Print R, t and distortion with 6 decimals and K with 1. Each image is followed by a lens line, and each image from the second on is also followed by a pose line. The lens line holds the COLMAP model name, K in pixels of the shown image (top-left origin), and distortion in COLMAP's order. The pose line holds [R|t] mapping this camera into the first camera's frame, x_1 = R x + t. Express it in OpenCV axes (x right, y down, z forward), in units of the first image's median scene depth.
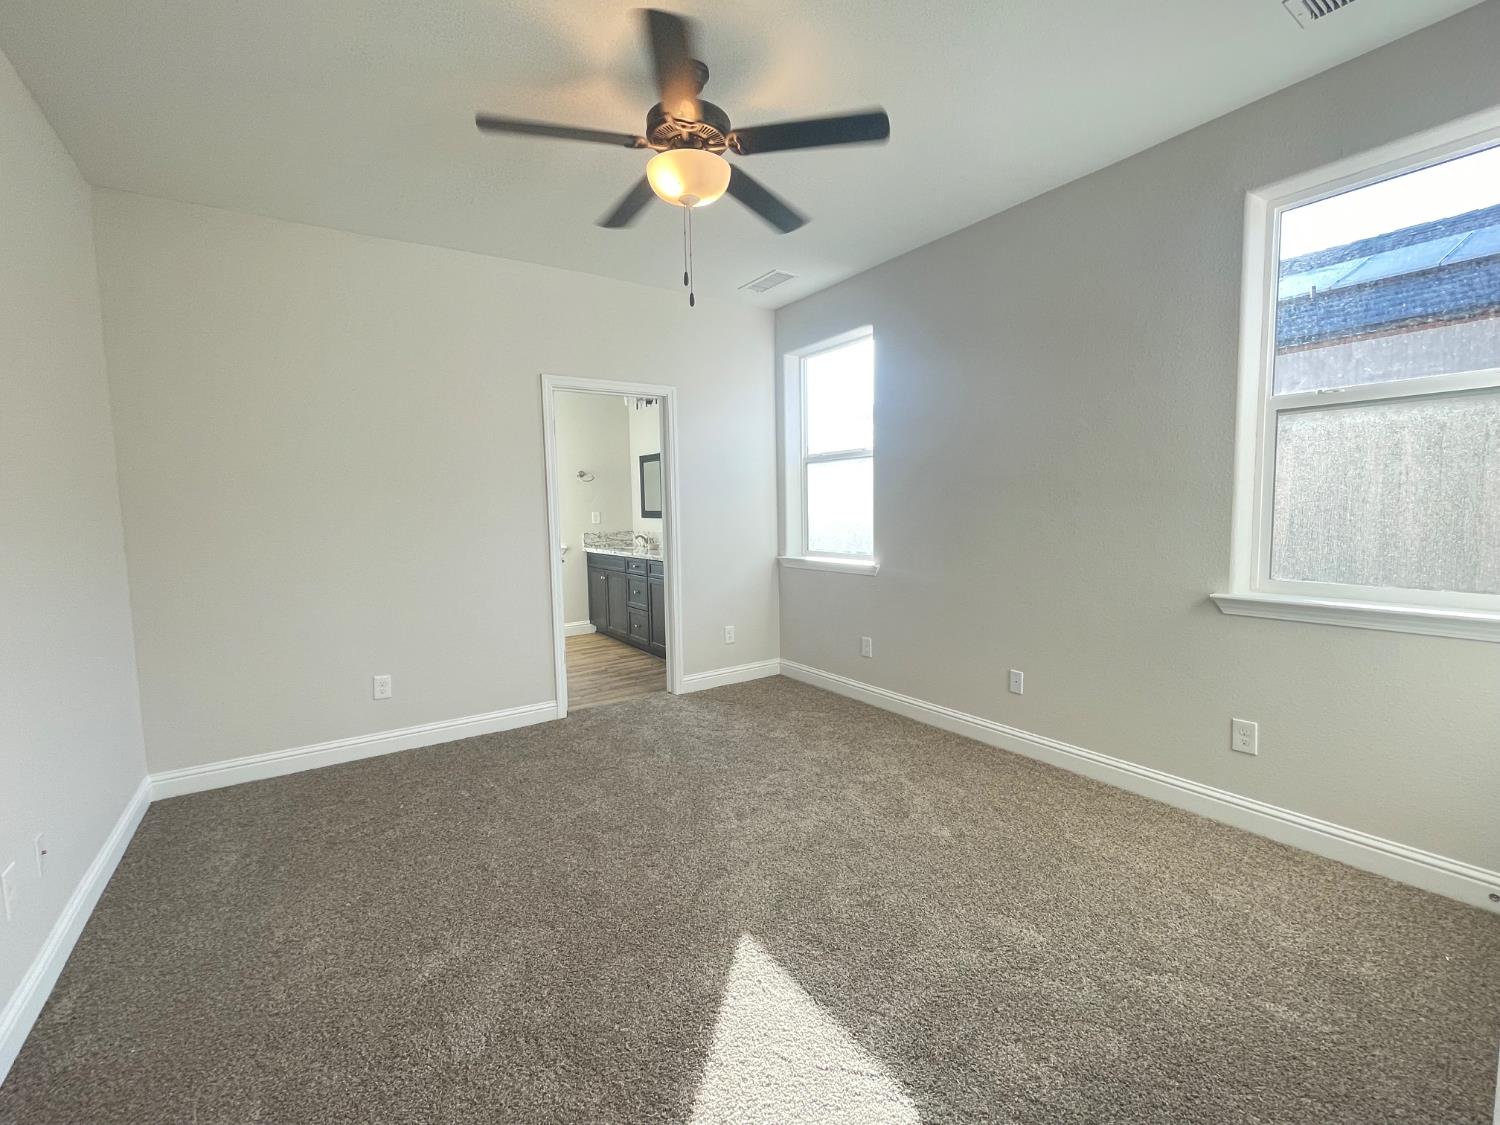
lens RADIAL K [[647.0, 0, 750.0], [0, 647.0, 562.5], [0, 0, 1]] dist [-0.014617, 0.000277]
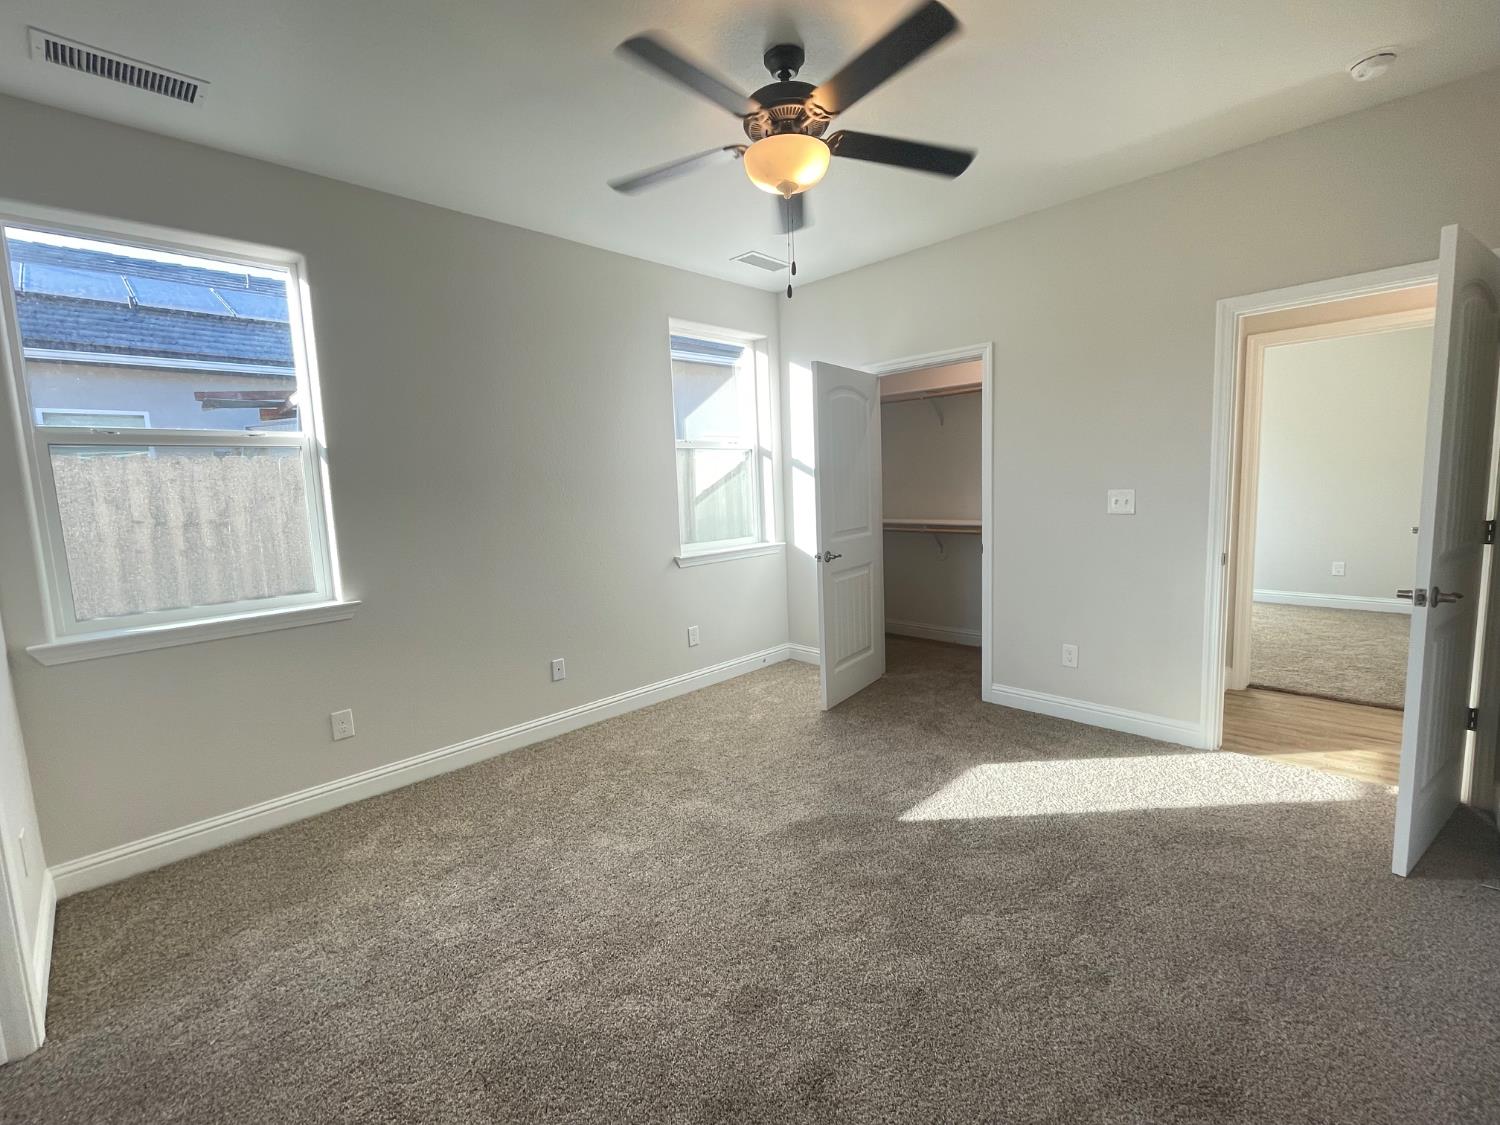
lens RADIAL K [[647.0, 0, 750.0], [0, 647.0, 562.5], [0, 0, 1]] dist [-0.014617, 0.000277]
pose [[-0.181997, -0.098741, 0.978329, -0.692740], [0.124364, 0.984644, 0.122513, -0.086458], [-0.975403, 0.143965, -0.166922, 0.831919]]
